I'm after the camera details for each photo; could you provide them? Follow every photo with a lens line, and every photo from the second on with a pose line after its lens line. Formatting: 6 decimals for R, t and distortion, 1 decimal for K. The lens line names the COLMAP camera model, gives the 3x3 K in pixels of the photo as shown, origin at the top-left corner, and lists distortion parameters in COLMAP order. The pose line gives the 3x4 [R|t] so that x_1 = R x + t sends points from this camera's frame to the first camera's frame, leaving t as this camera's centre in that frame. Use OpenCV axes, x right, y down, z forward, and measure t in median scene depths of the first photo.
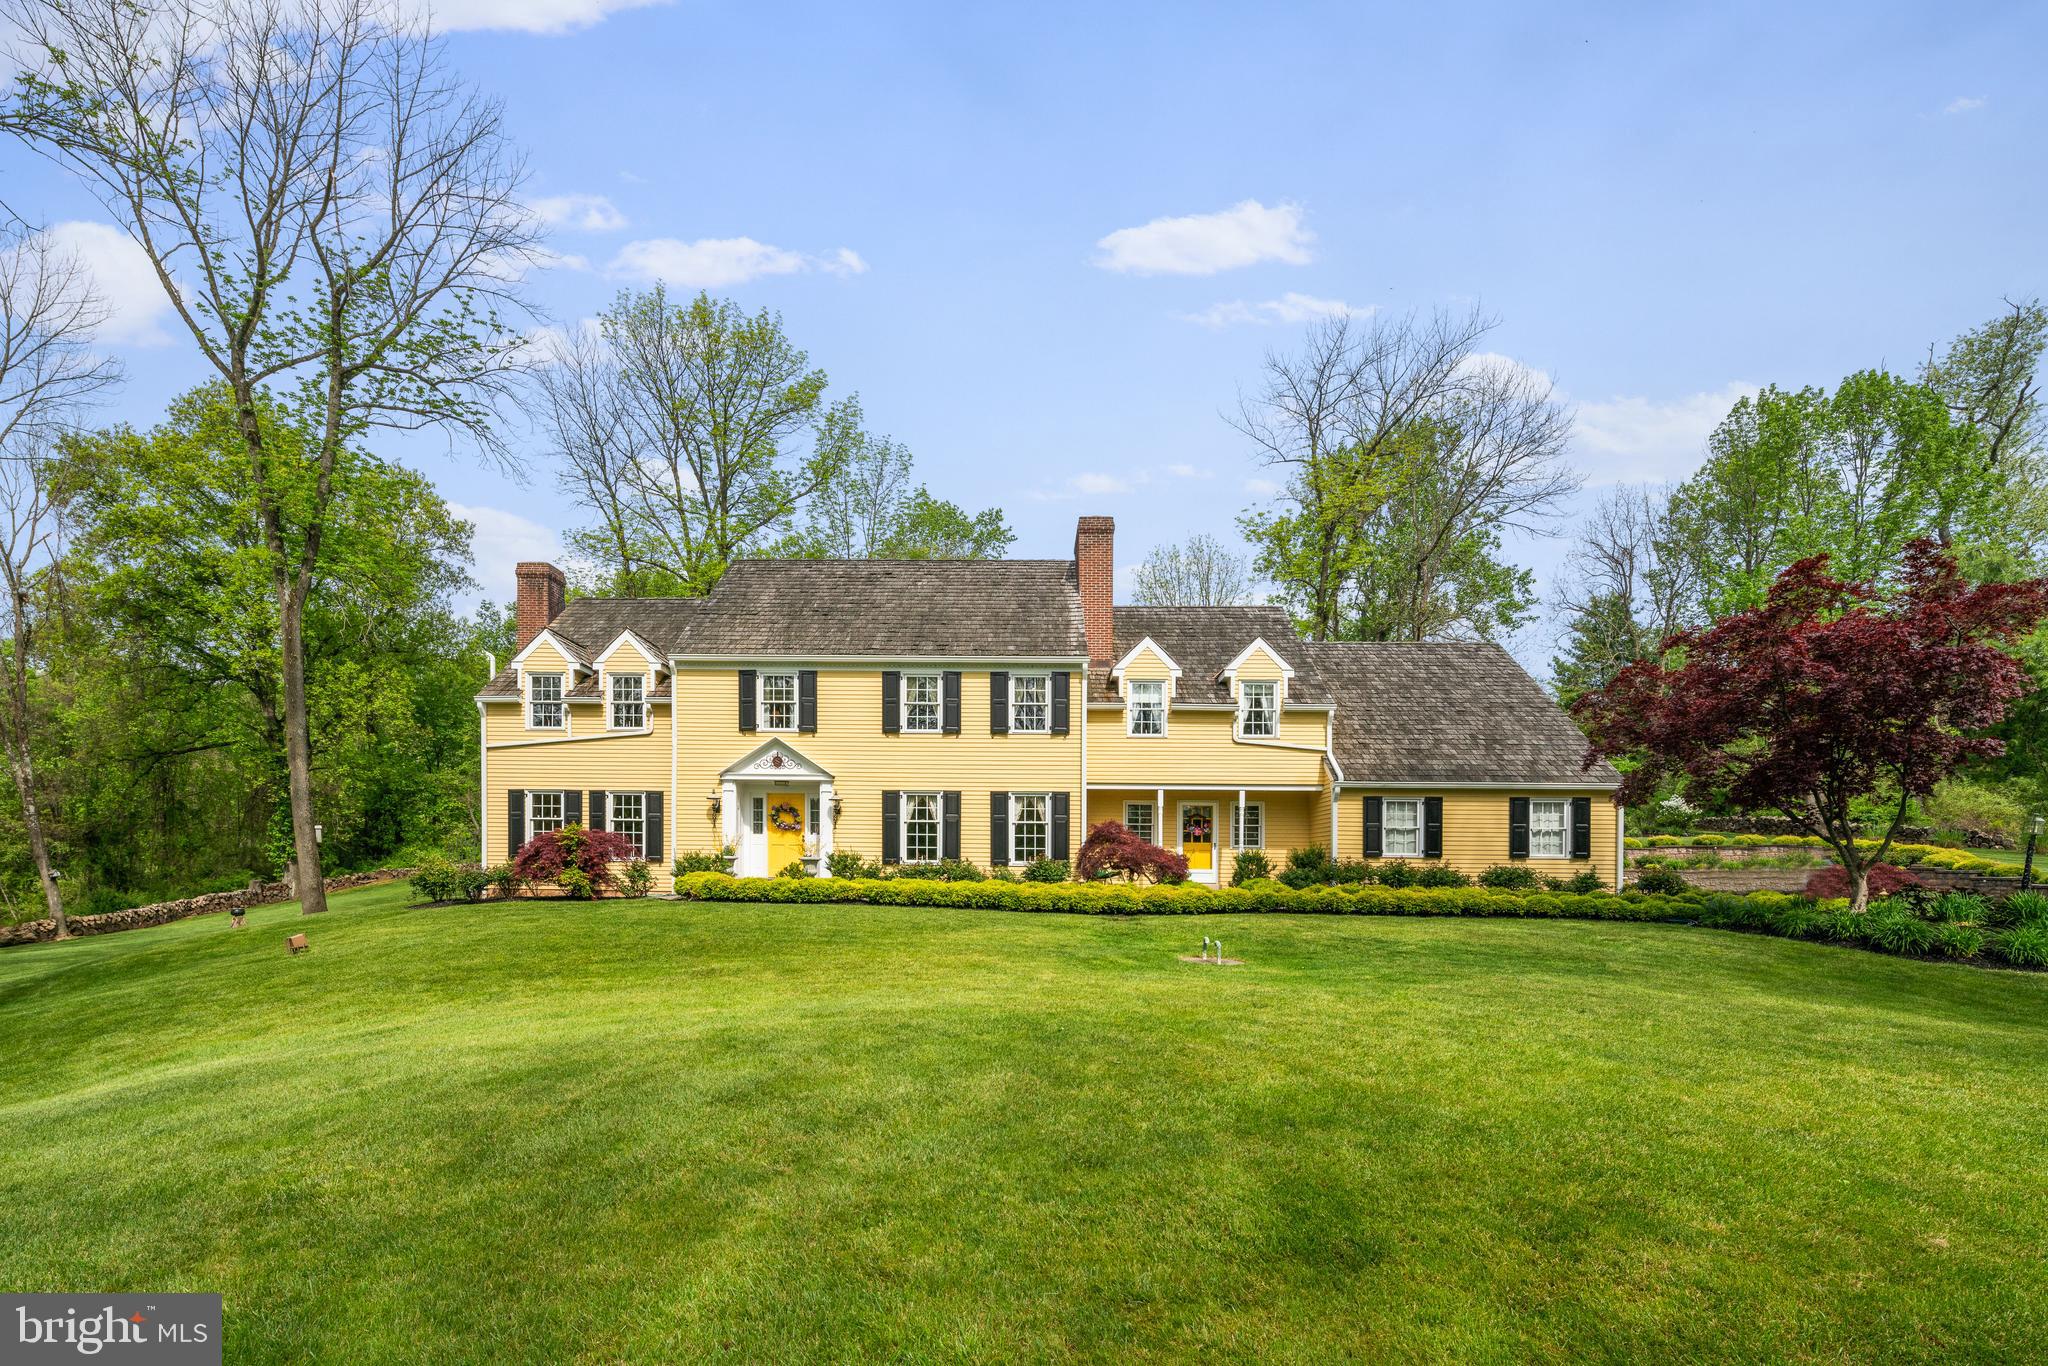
lens RADIAL K [[999.6, 0, 1020.5], [0, 999.6, 821.2], [0, 0, 1]] dist [-0.005998, -0.000540]
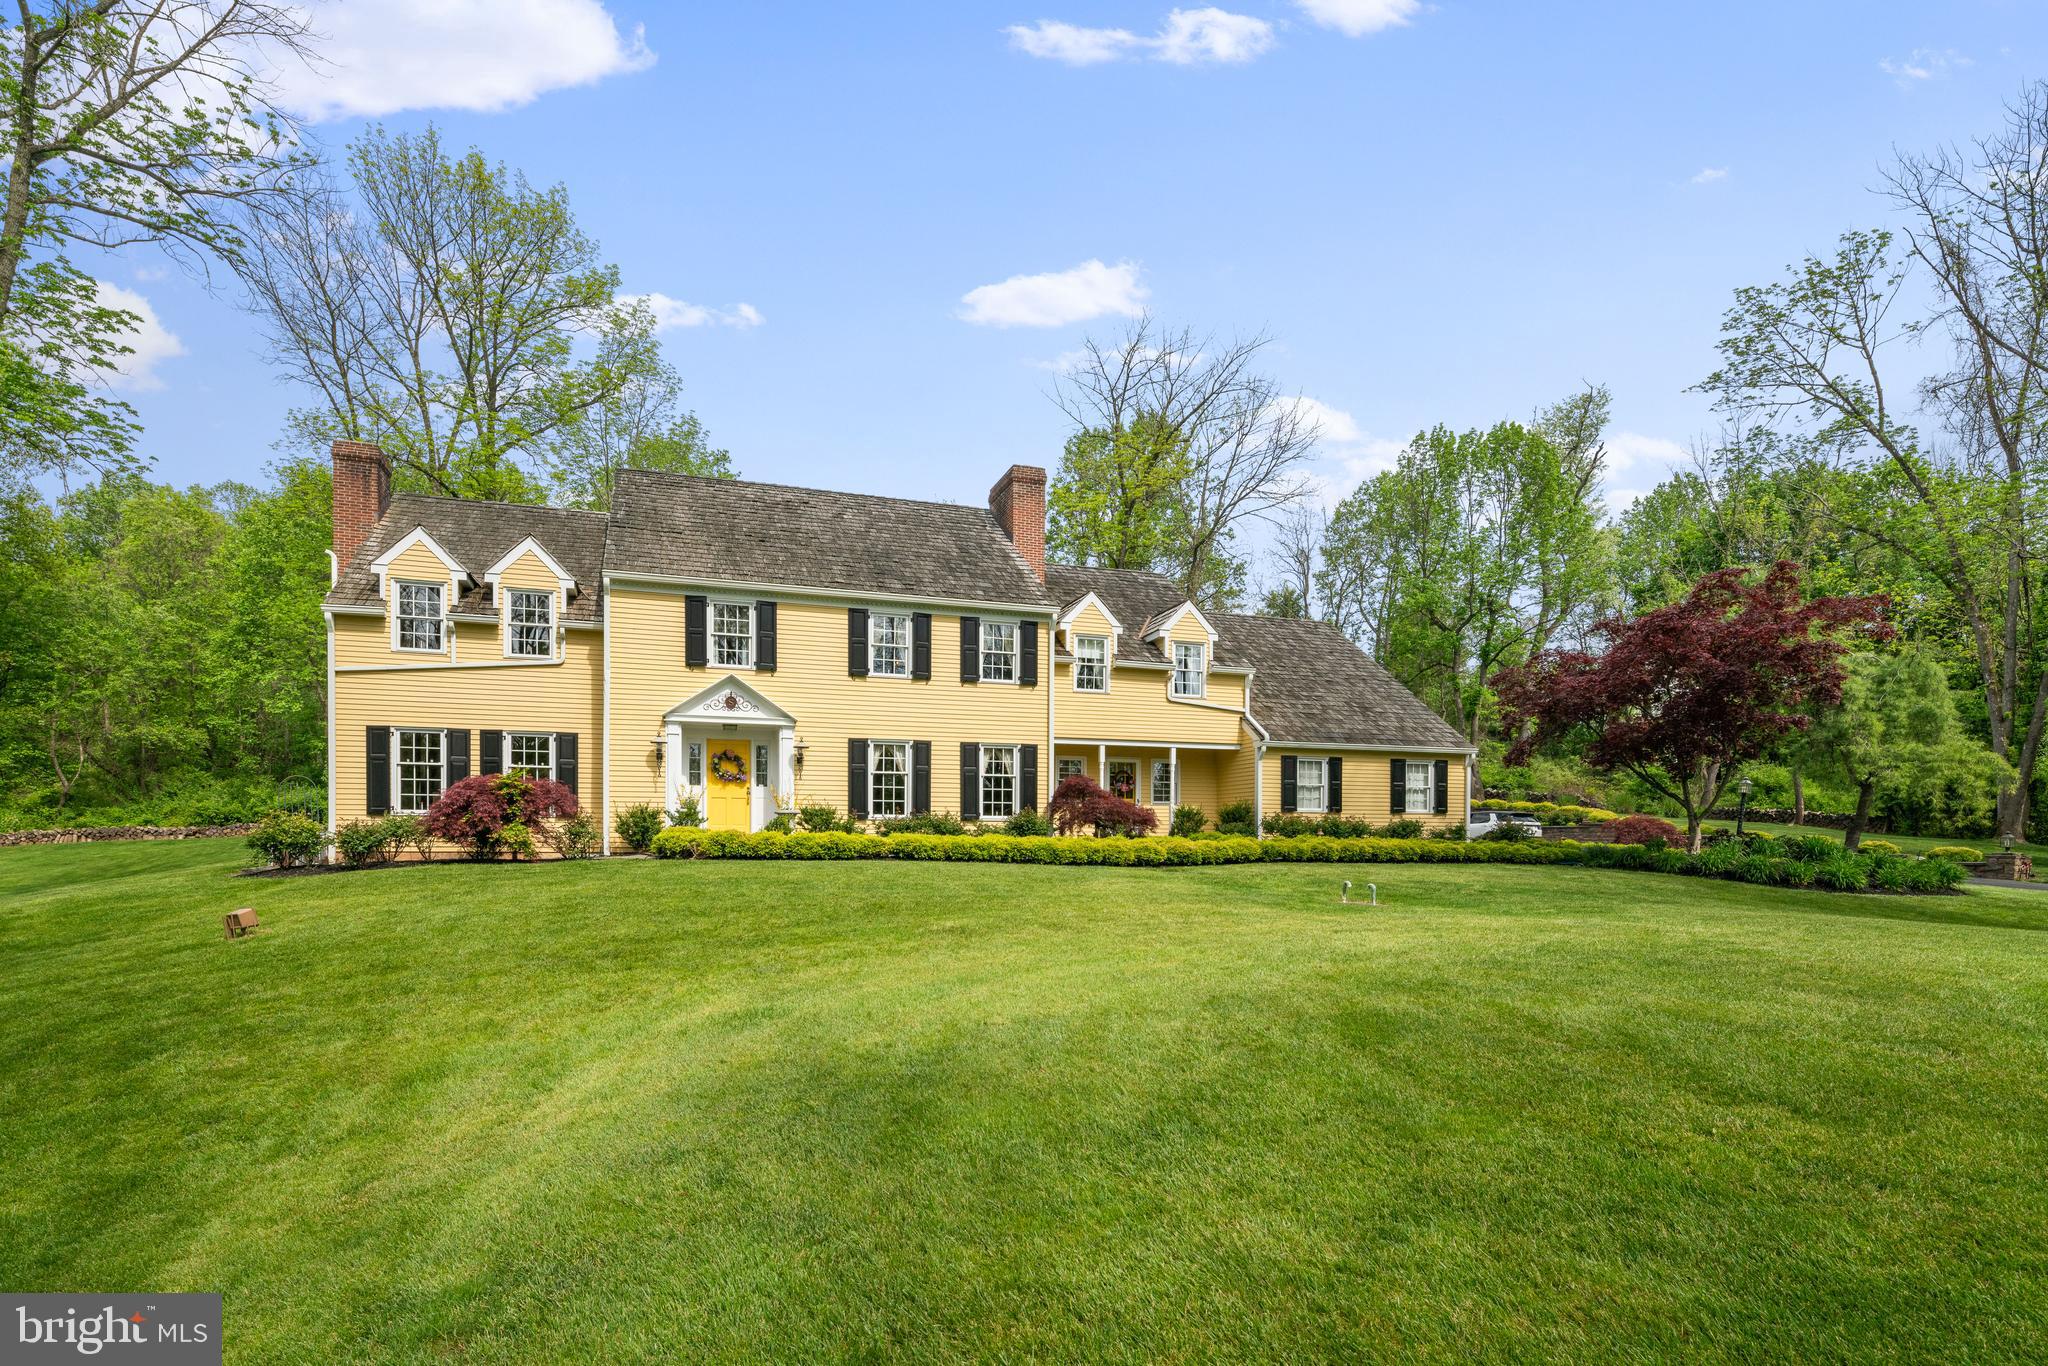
lens RADIAL K [[1004.7, 0, 987.2], [0, 1004.7, 799.6], [0, 0, 1]] dist [-0.011722, -0.000080]
pose [[0.940858, 0.004577, 0.338770, -0.327674], [-0.008073, 0.999928, 0.008911, 0.015949], [-0.338704, -0.011119, 0.940827, 0.092397]]
